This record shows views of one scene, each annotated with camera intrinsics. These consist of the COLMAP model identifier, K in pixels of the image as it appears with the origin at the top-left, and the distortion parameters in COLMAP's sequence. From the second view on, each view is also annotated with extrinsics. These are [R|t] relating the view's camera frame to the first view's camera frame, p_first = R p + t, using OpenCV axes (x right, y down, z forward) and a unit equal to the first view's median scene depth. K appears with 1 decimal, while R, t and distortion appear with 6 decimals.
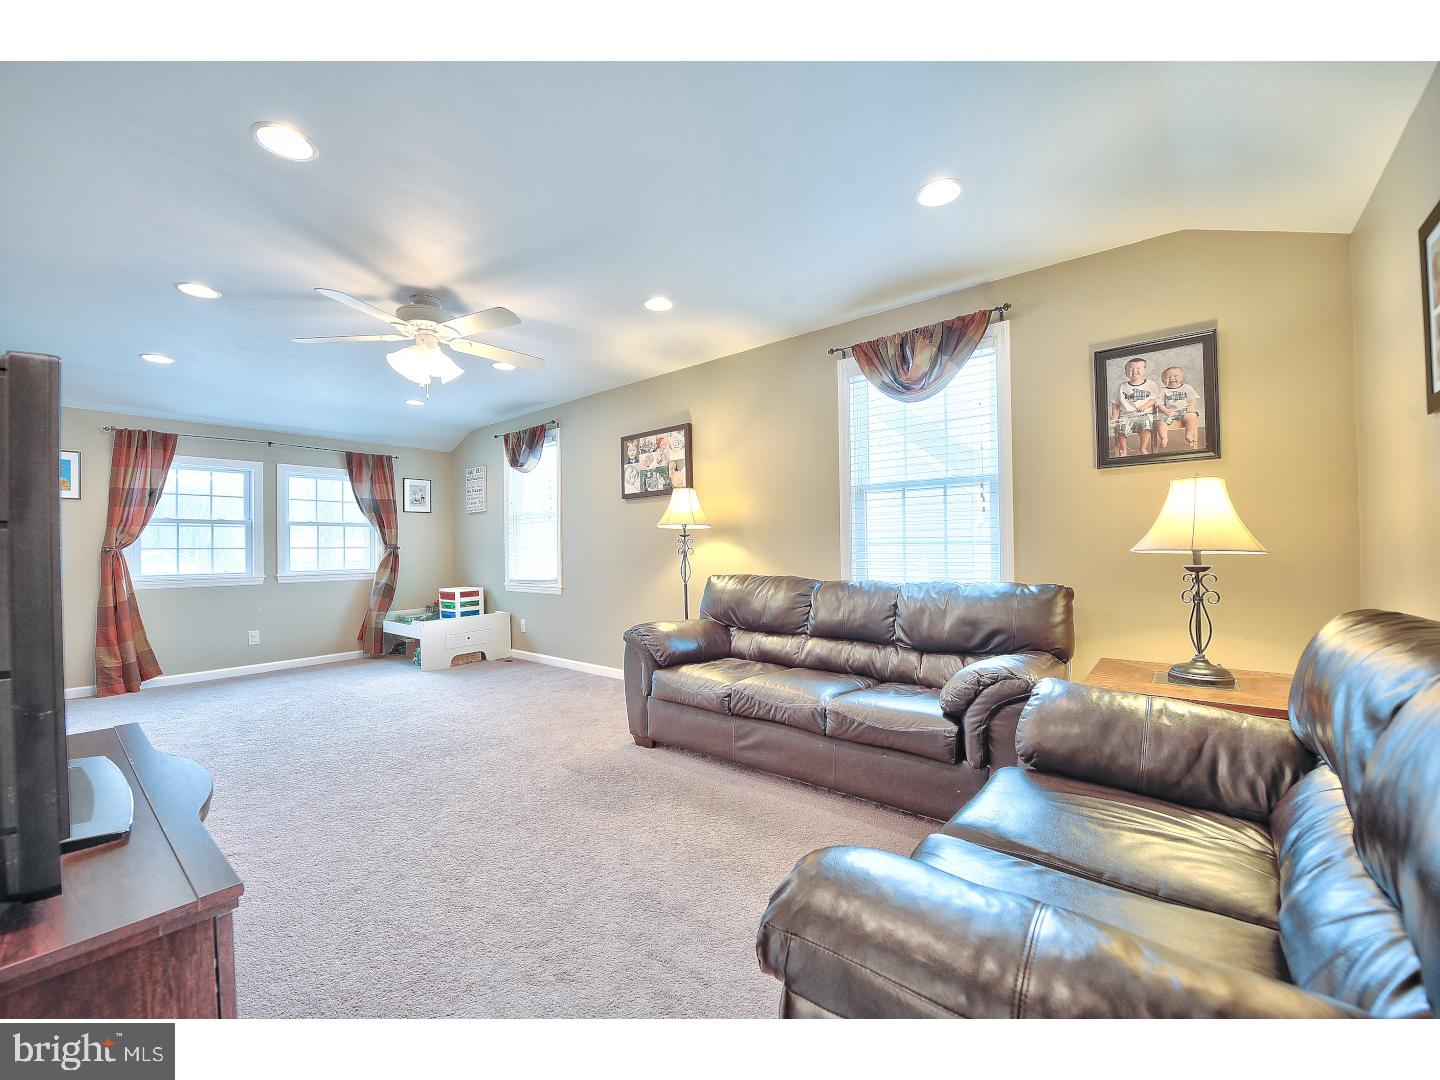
lens RADIAL K [[572.9, 0, 720.5], [0, 572.9, 548.9], [0, 0, 1]] dist [-0.003341, -0.000293]
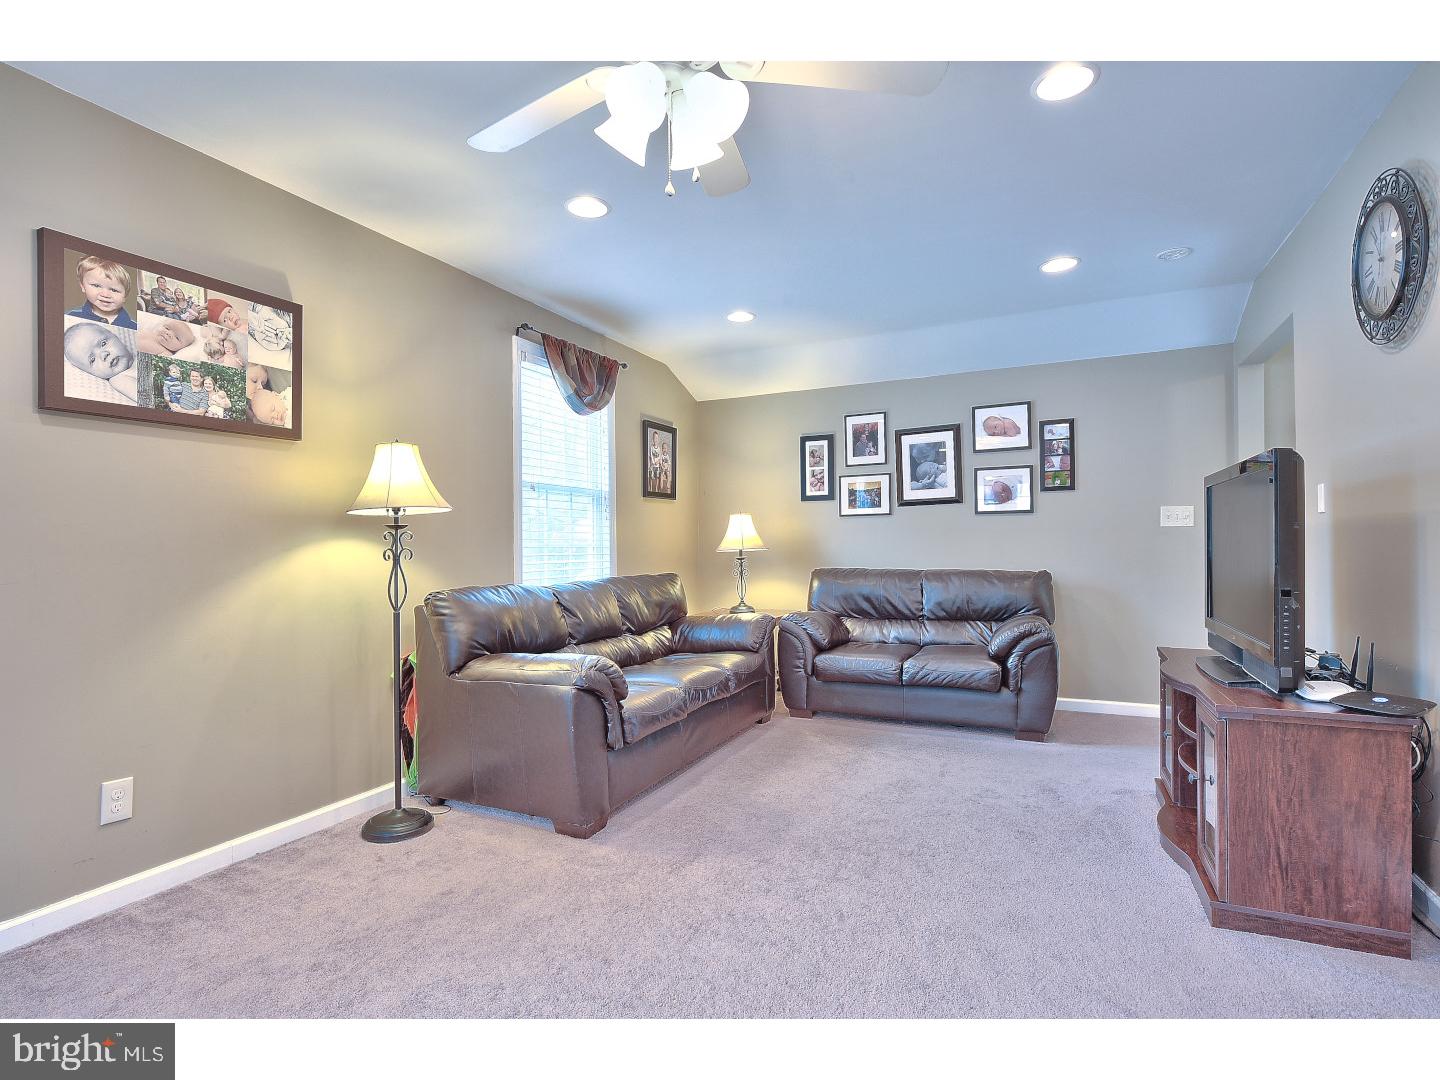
lens RADIAL K [[725.5, 0, 719.2], [0, 725.5, 536.4], [0, 0, 1]] dist [0.001485, 0.000238]
pose [[-0.244926, 0.025510, 0.969206, -0.871512], [0.013439, 0.999647, -0.022915, 0.007112], [-0.969449, 0.007413, -0.245182, 0.903158]]
